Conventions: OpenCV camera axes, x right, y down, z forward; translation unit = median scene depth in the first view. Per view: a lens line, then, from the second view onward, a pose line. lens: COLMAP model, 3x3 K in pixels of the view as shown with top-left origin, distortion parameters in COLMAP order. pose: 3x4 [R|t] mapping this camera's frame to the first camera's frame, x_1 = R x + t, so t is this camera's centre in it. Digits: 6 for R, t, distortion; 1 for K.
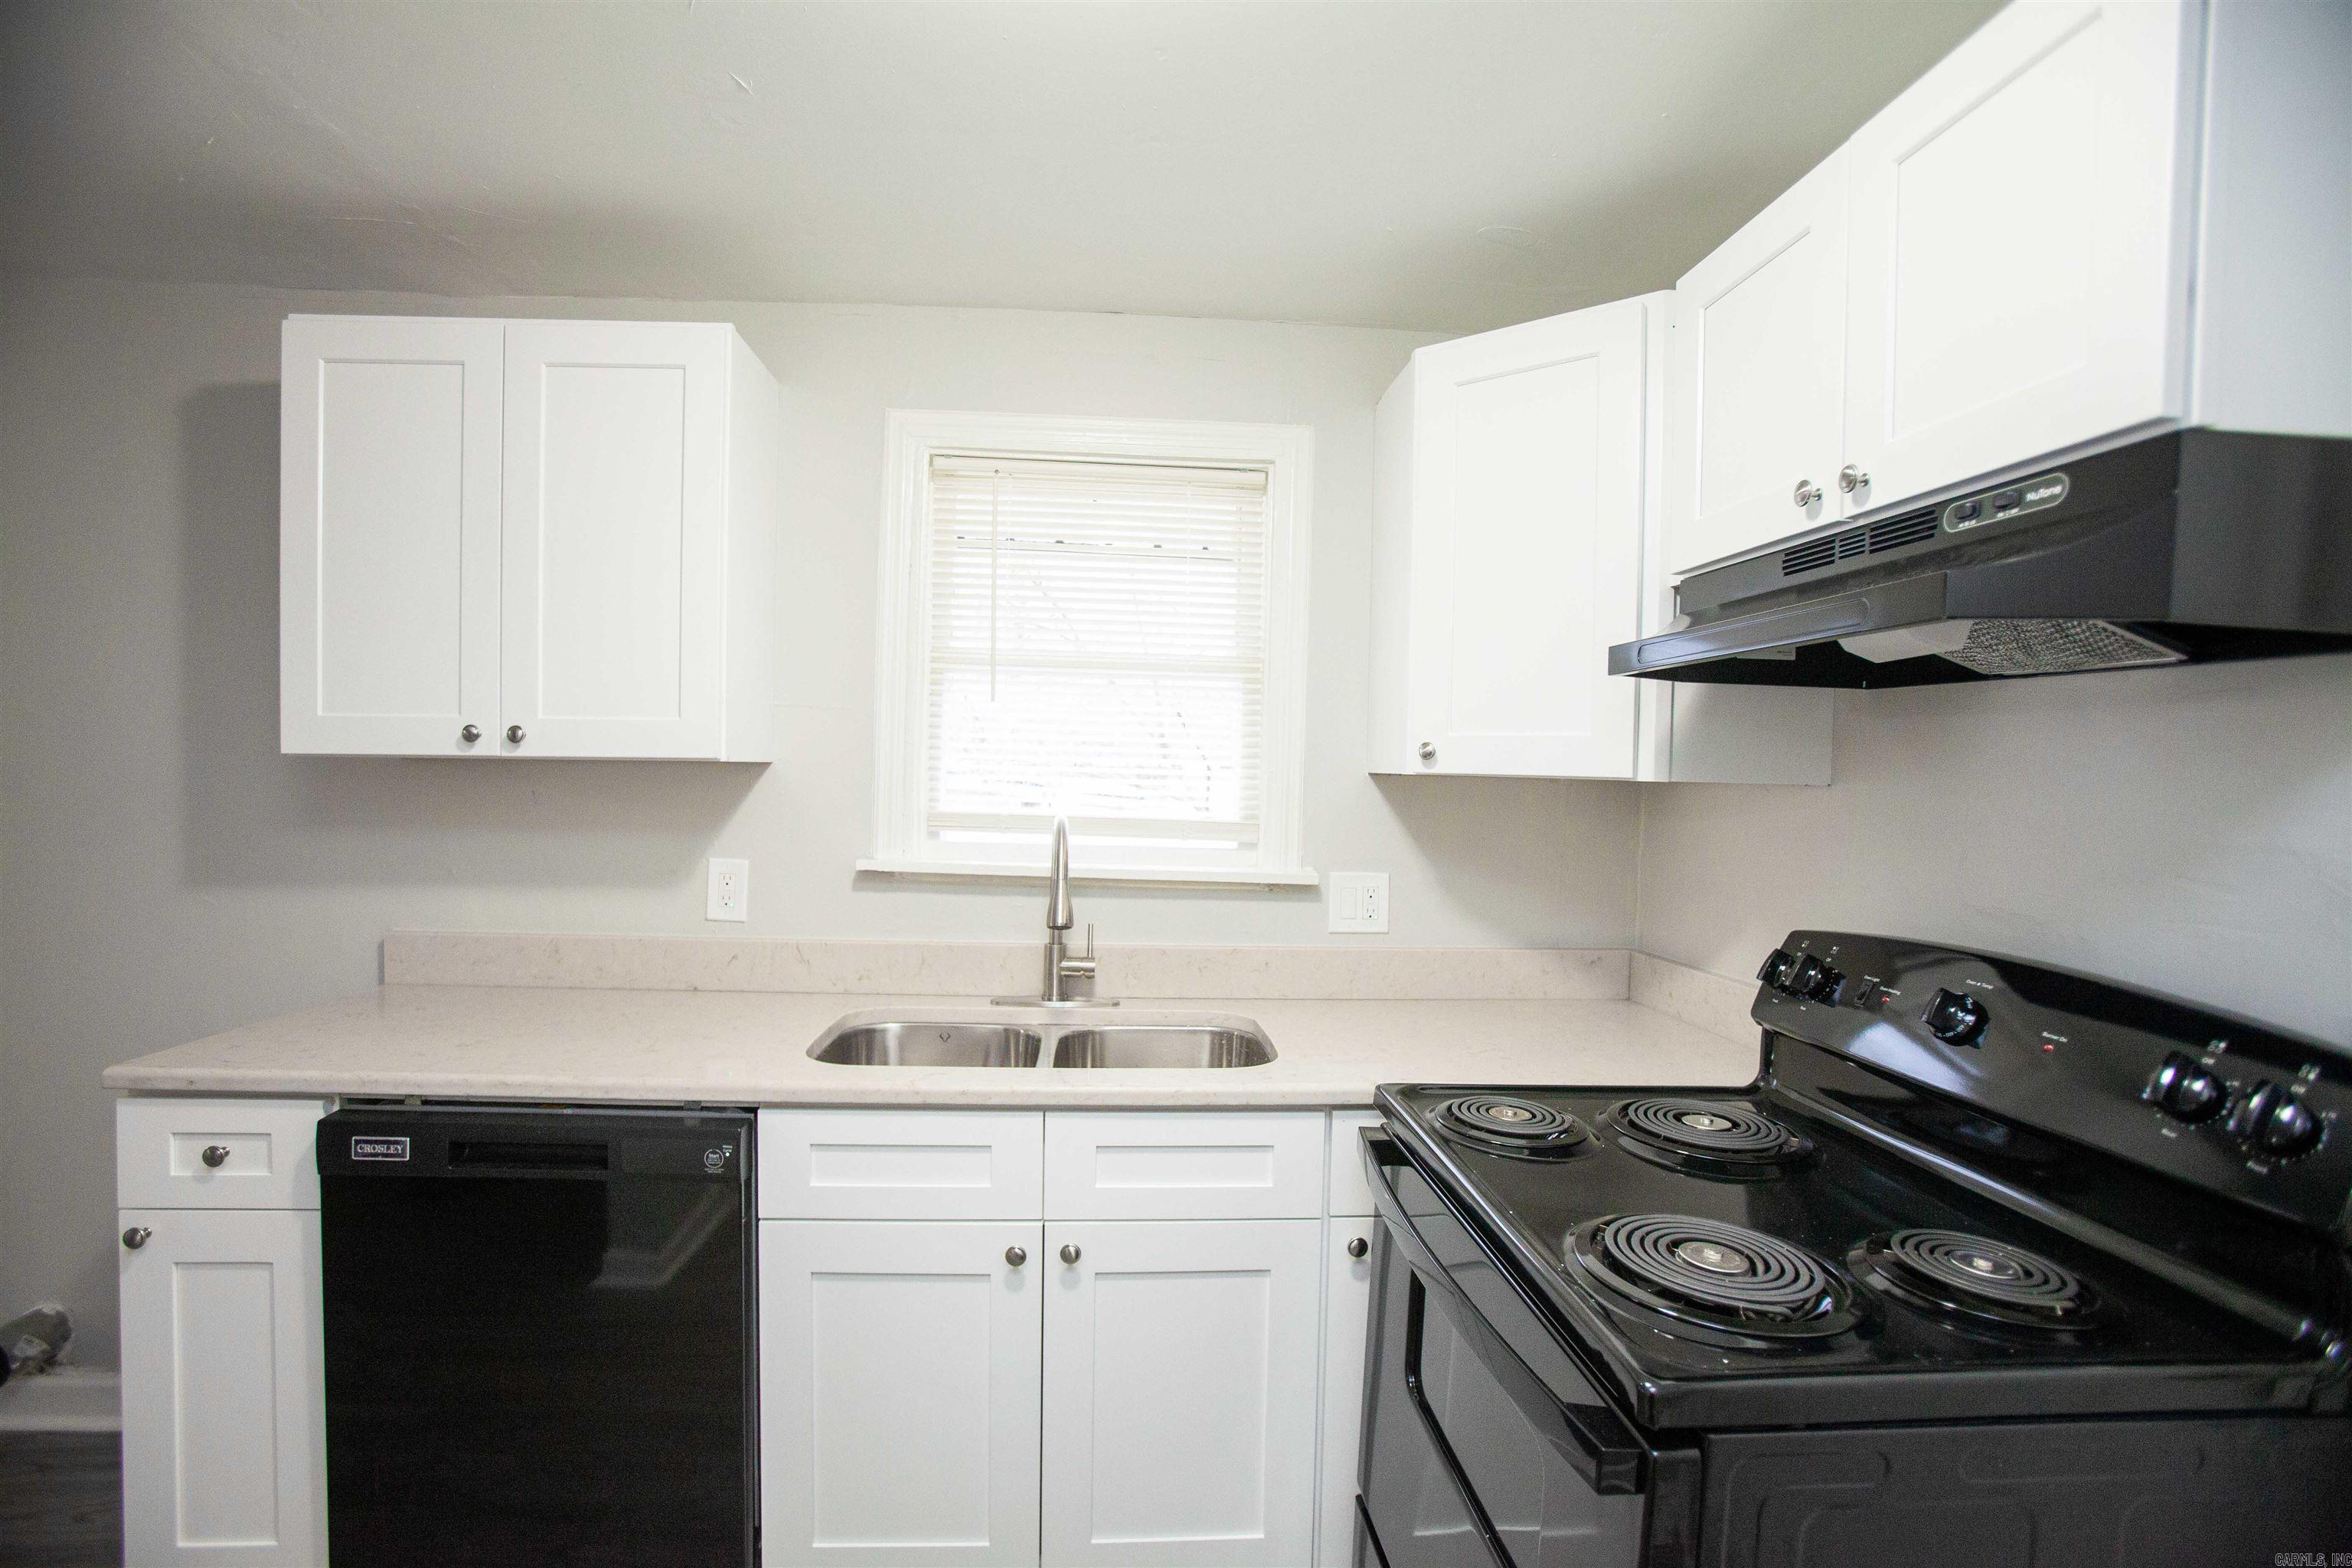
lens RADIAL K [[1032.2, 0, 1168.2], [0, 1032.2, 827.6], [0, 0, 1]] dist [-0.021547, 0.003981]
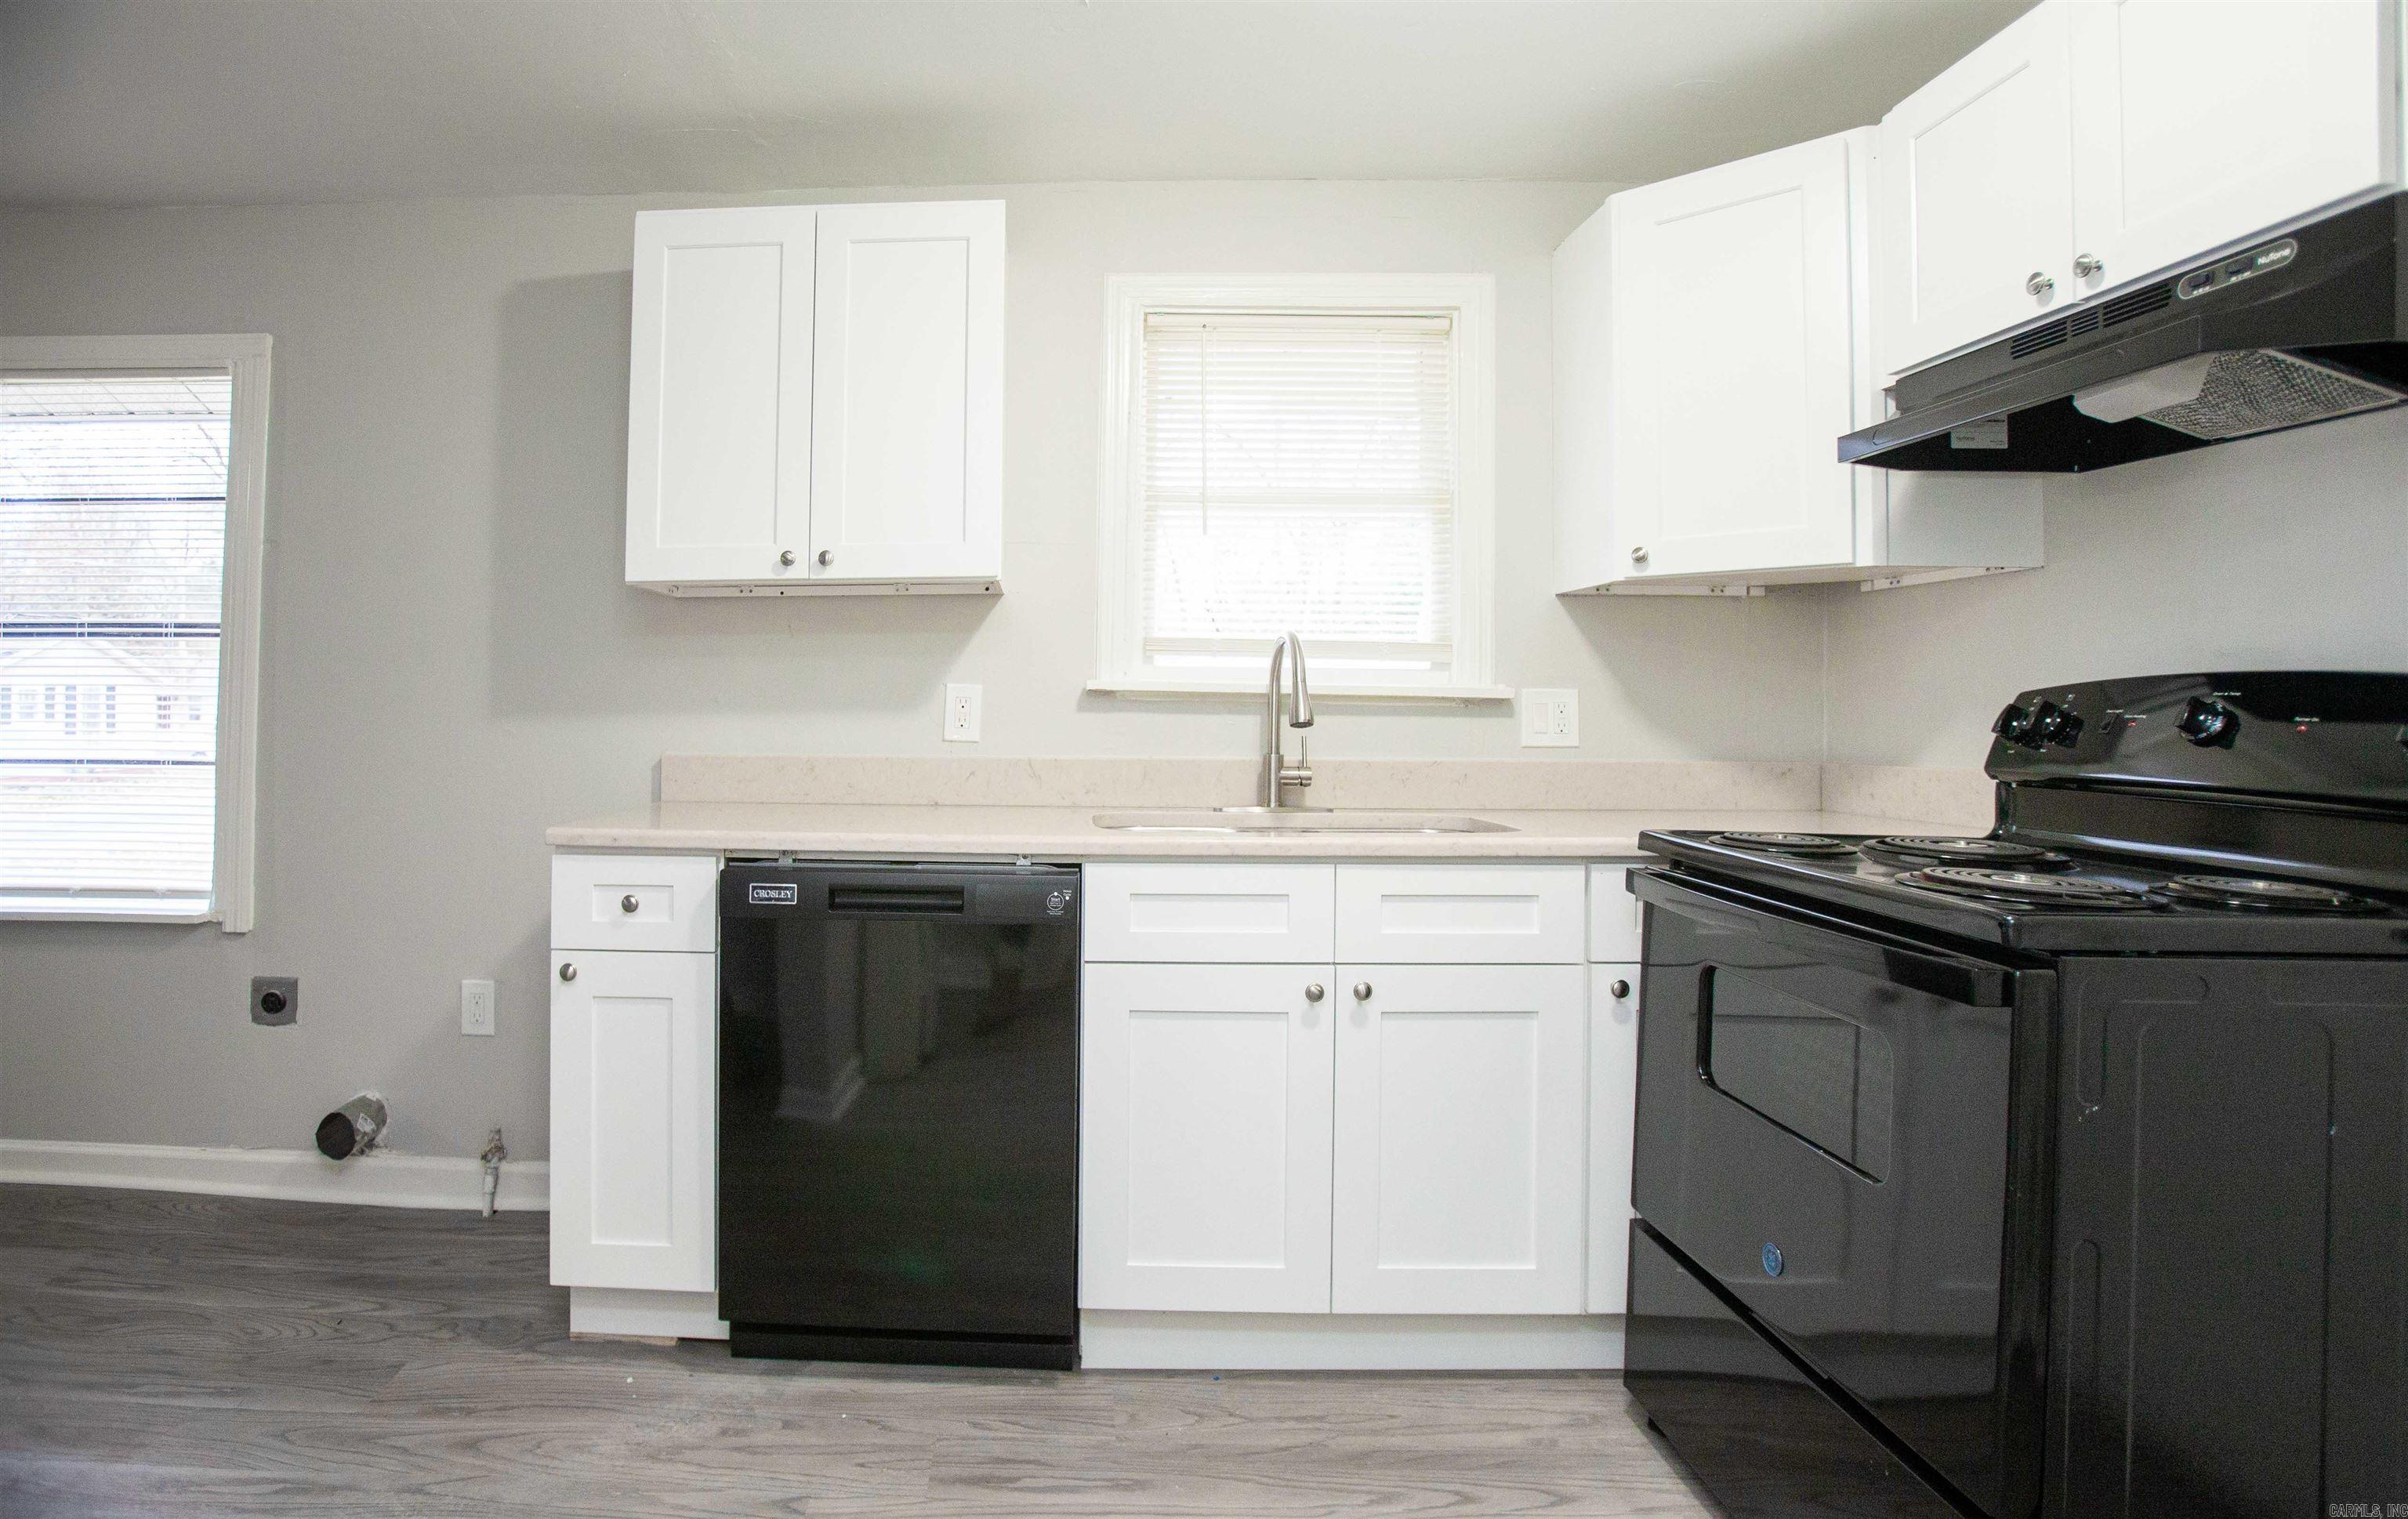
lens RADIAL K [[1152.1, 0, 1074.3], [0, 1152.1, 700.0], [0, 0, 1]] dist [-0.012315, 0.007158]
pose [[0.997340, -0.019415, -0.070260, -0.296979], [0.015490, 0.998312, -0.055982, 0.154812], [0.071228, 0.054744, 0.995957, -0.274248]]
